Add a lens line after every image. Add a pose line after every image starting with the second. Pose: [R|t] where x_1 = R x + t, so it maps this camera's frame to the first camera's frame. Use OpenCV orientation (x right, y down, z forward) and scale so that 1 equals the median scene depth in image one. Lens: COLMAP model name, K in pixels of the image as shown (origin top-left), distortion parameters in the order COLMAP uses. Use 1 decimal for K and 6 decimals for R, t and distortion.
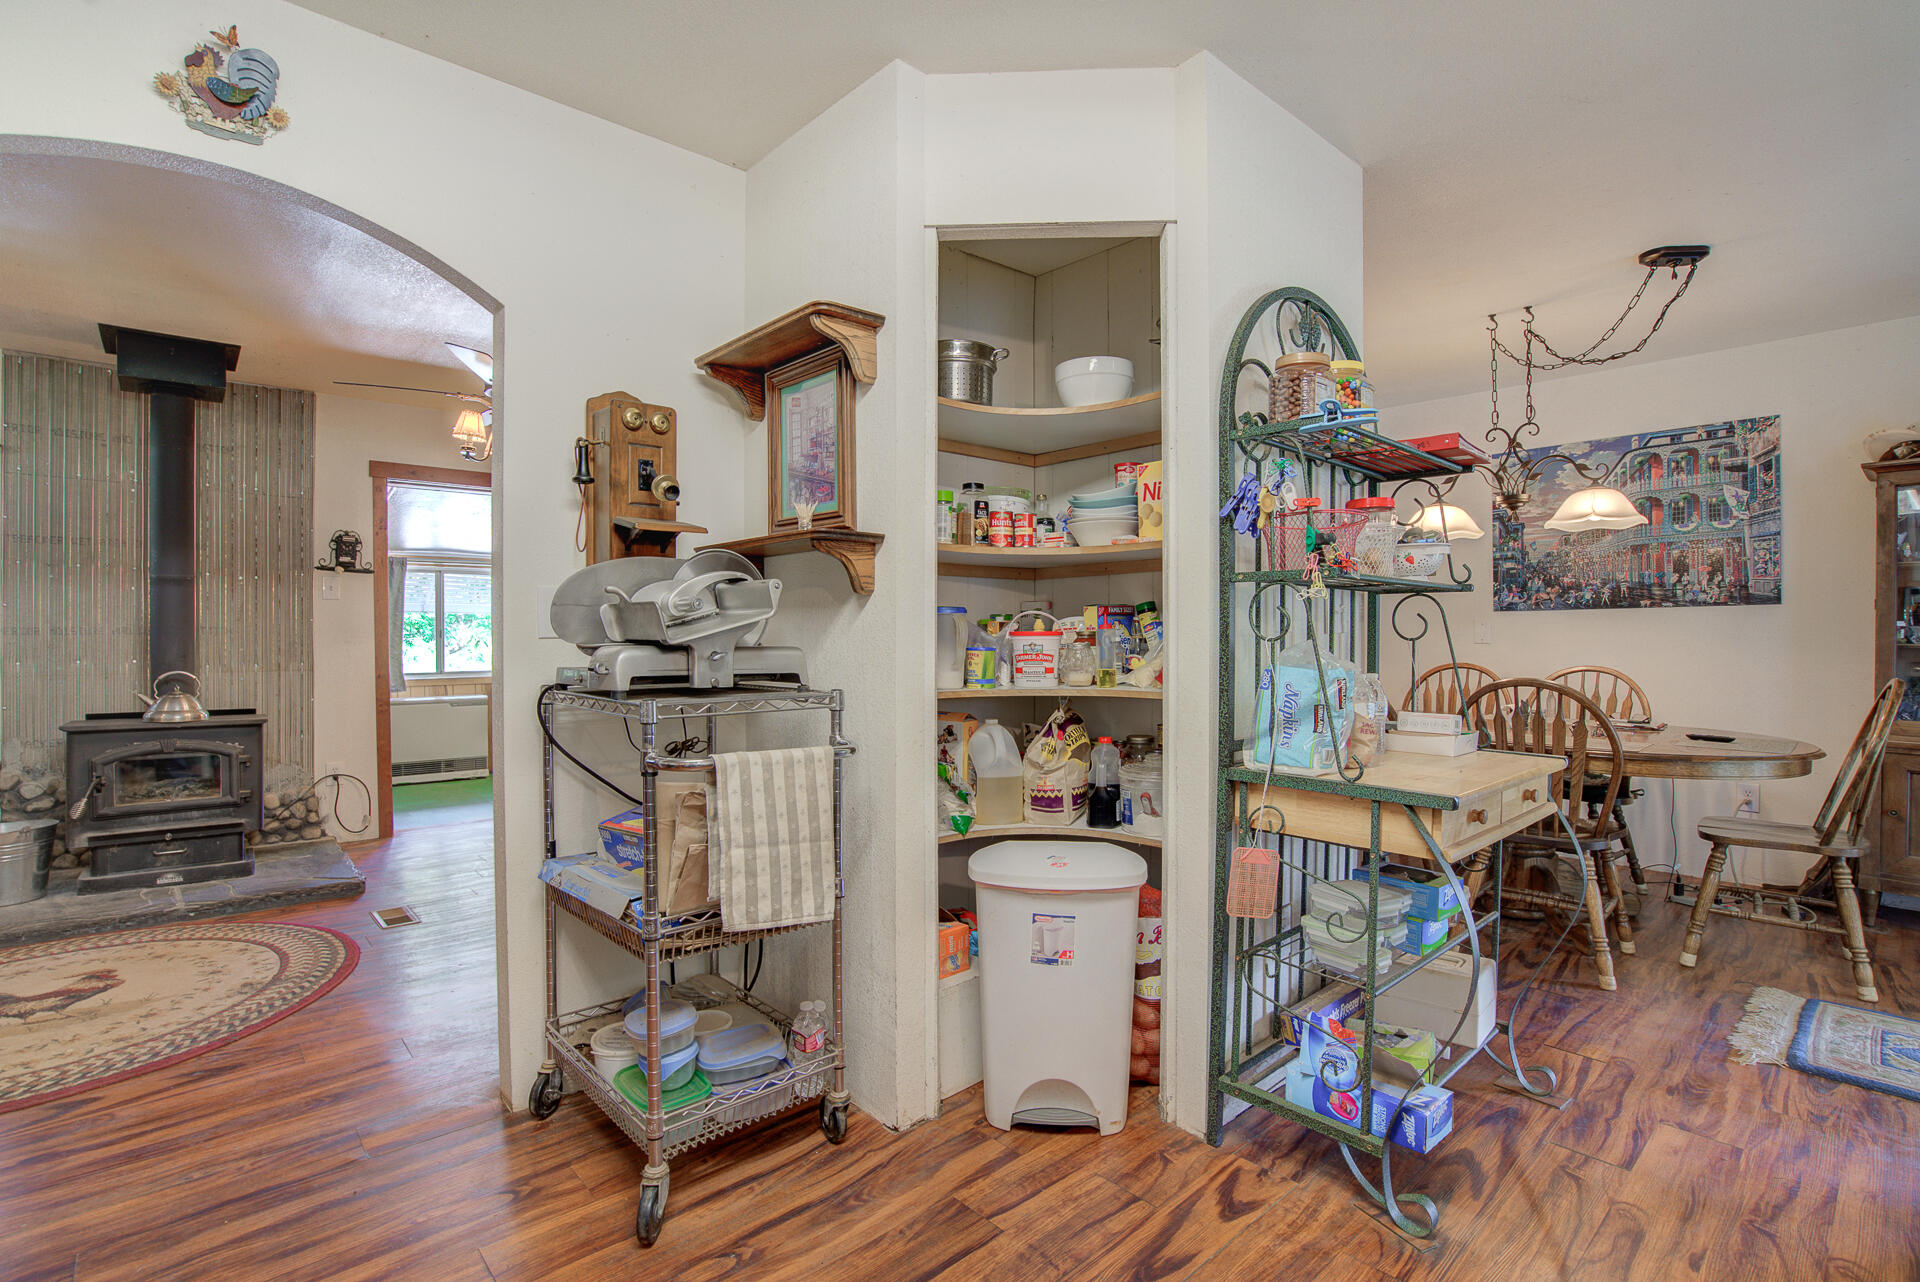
lens RADIAL K [[882.6, 0, 964.1], [0, 882.6, 637.9], [0, 0, 1]] dist [-0.017408, 0.000235]
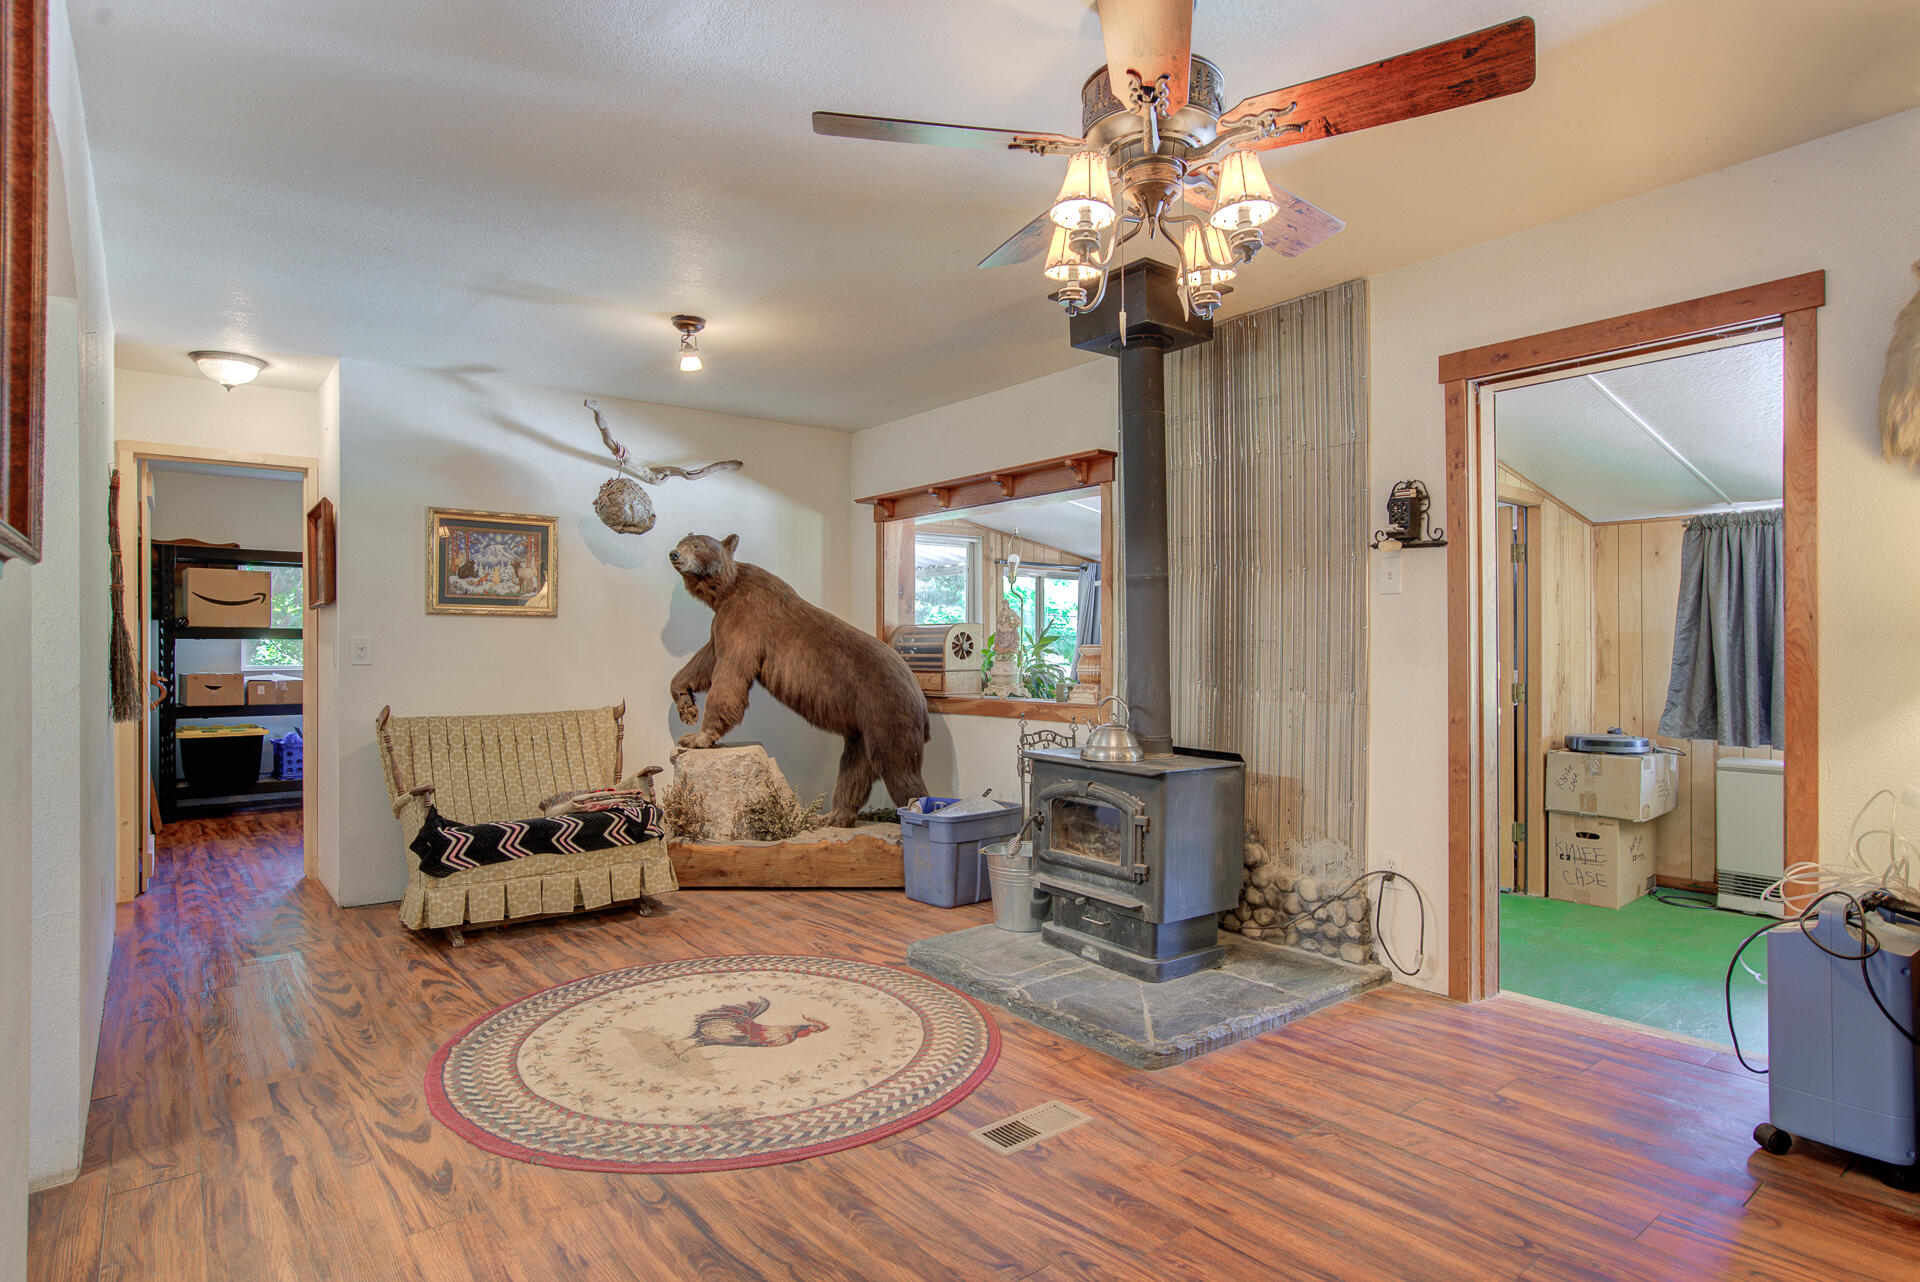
lens RADIAL K [[1035.1, 0, 957.9], [0, 1035.1, 640.7], [0, 0, 1]] dist [-0.033977, 0.011917]
pose [[-0.063253, -0.003168, -0.997992, 0.058401], [-0.001199, 0.999994, -0.003098, -0.011227], [0.997997, 0.001001, -0.063256, 1.093896]]
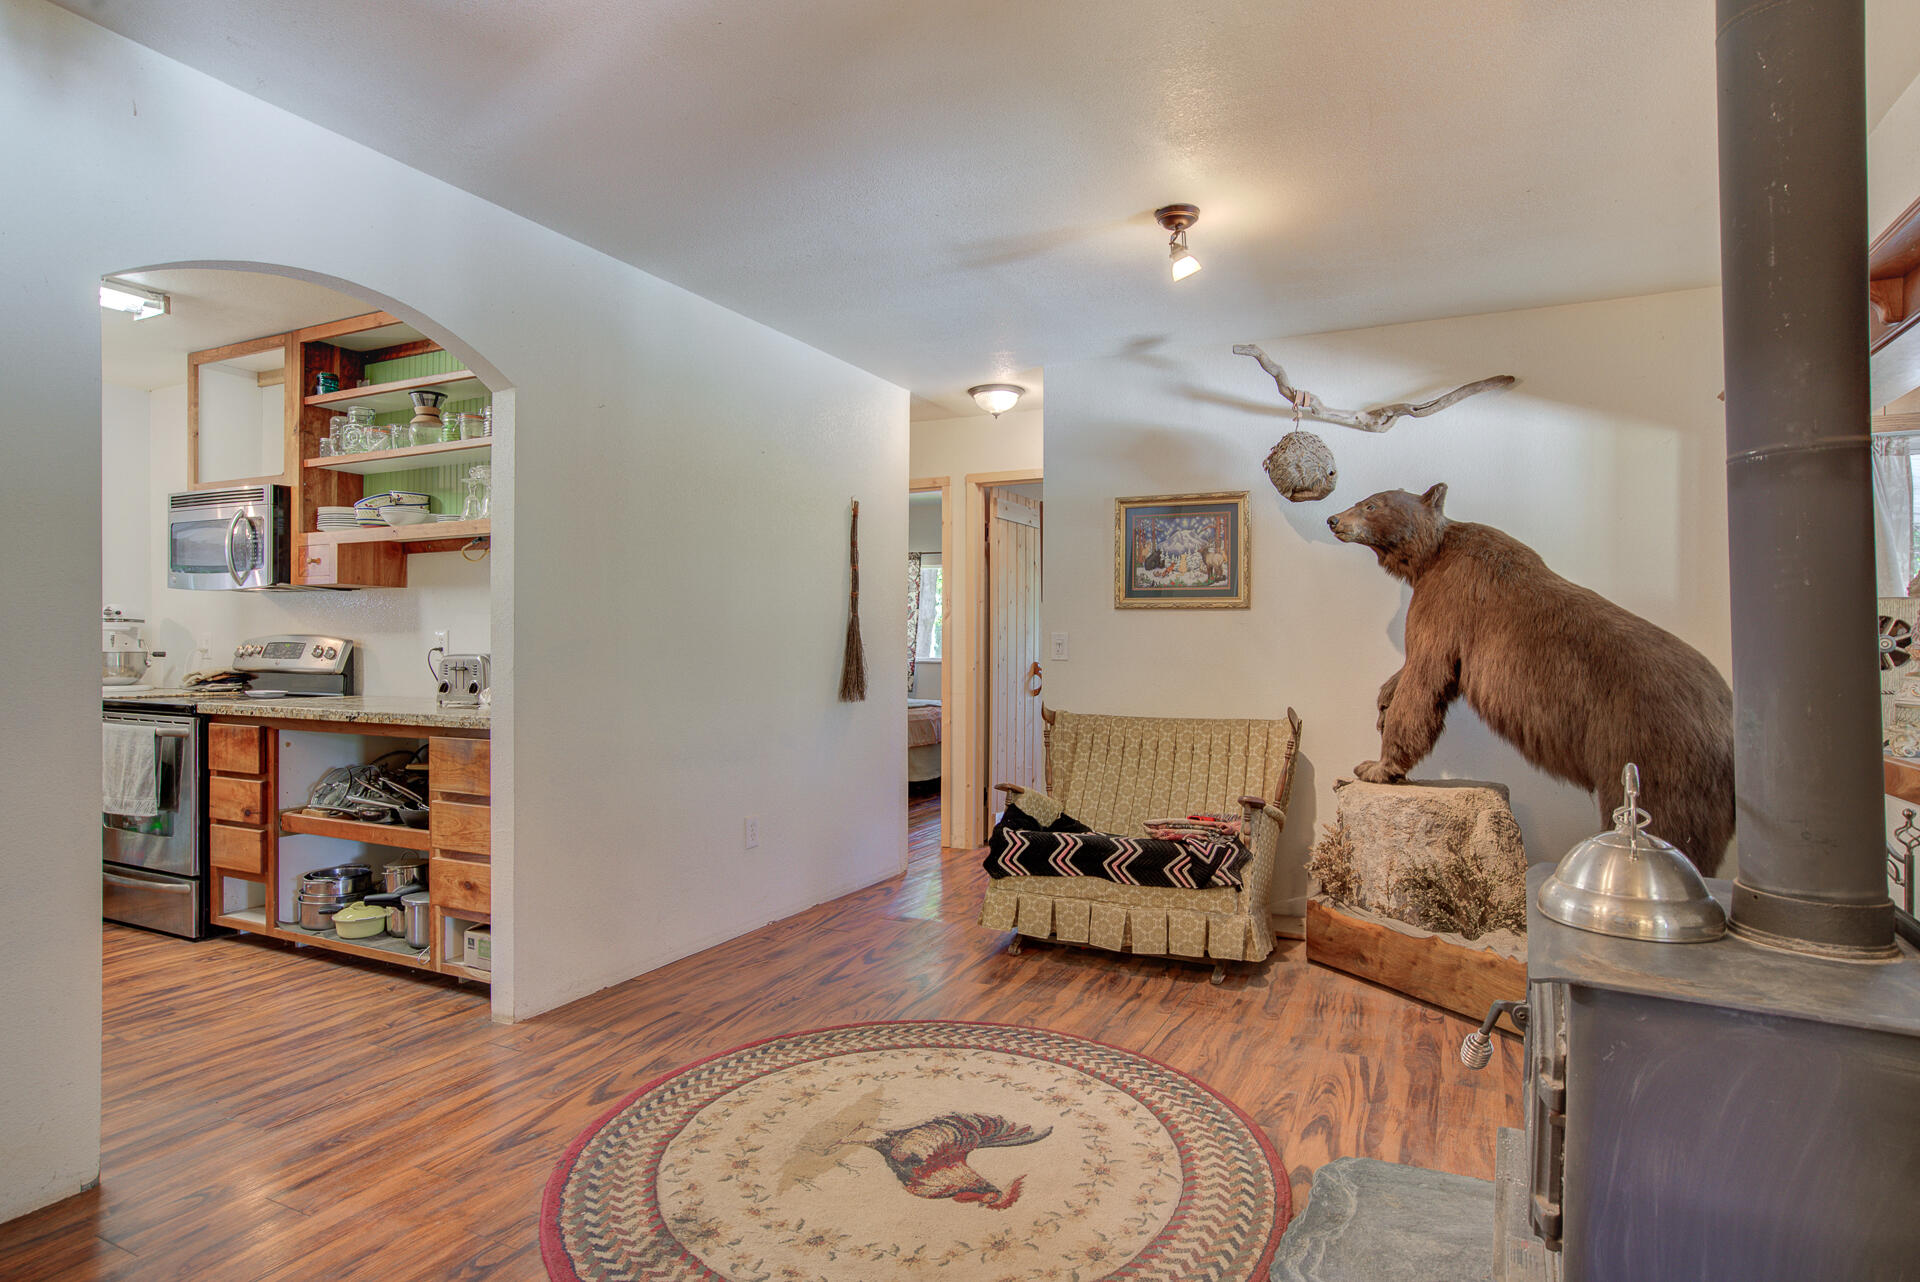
lens RADIAL K [[1035.1, 0, 957.6], [0, 1035.1, 649.6], [0, 0, 1]] dist [-0.033977, 0.011917]
pose [[-0.931663, 0.003157, -0.363310, -0.637414], [-0.000576, 0.999948, 0.010165, -0.010975], [0.363323, 0.009680, -0.931613, 1.502931]]
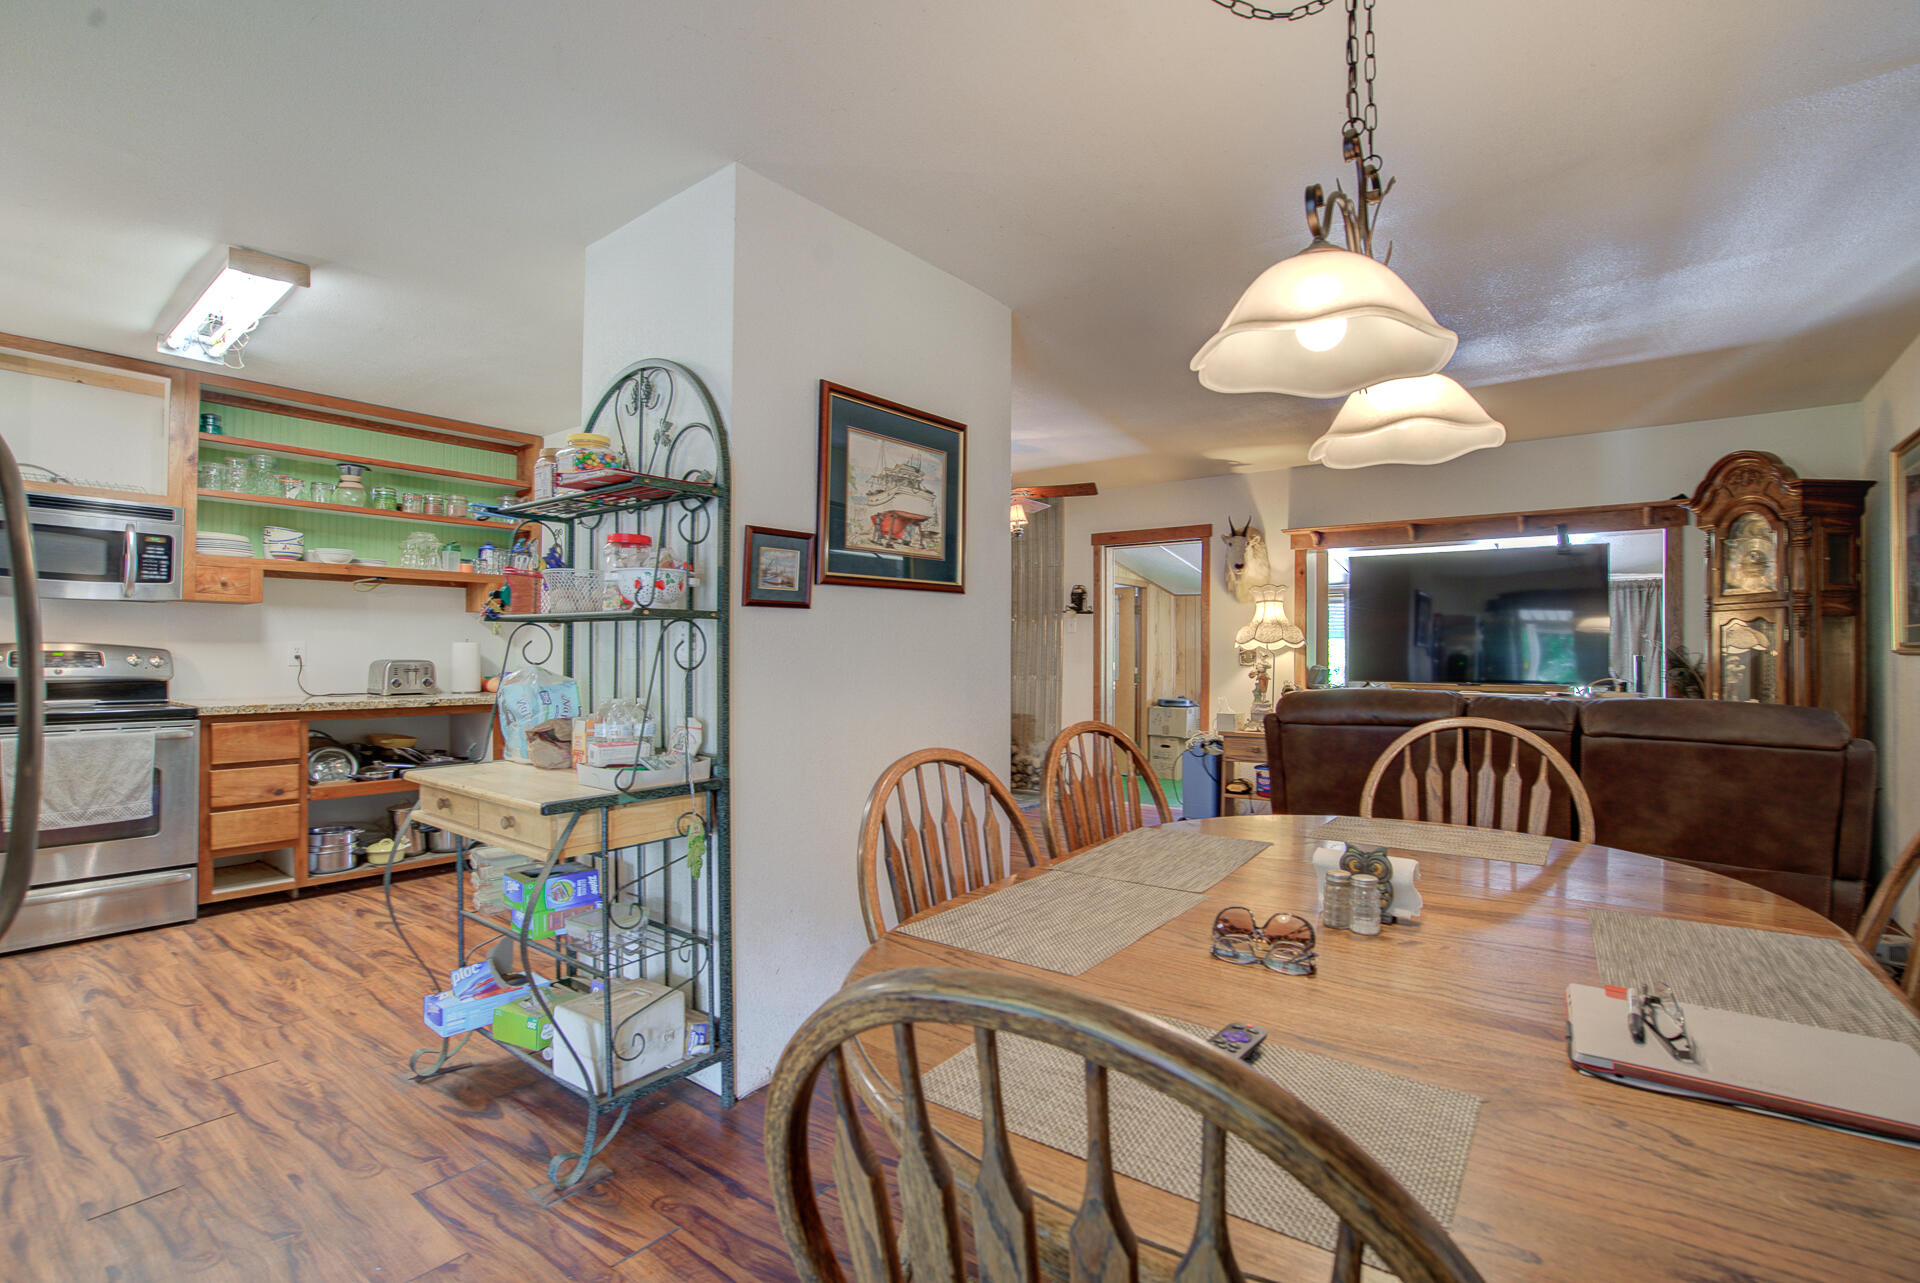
lens RADIAL K [[882.6, 0, 958.5], [0, 882.6, 649.3], [0, 0, 1]] dist [-0.017408, 0.000235]
pose [[0.170773, -0.001068, -0.985310, 1.074186], [-0.009525, 0.999951, -0.002735, -0.015678], [0.985264, 0.009852, 0.170755, 0.827040]]
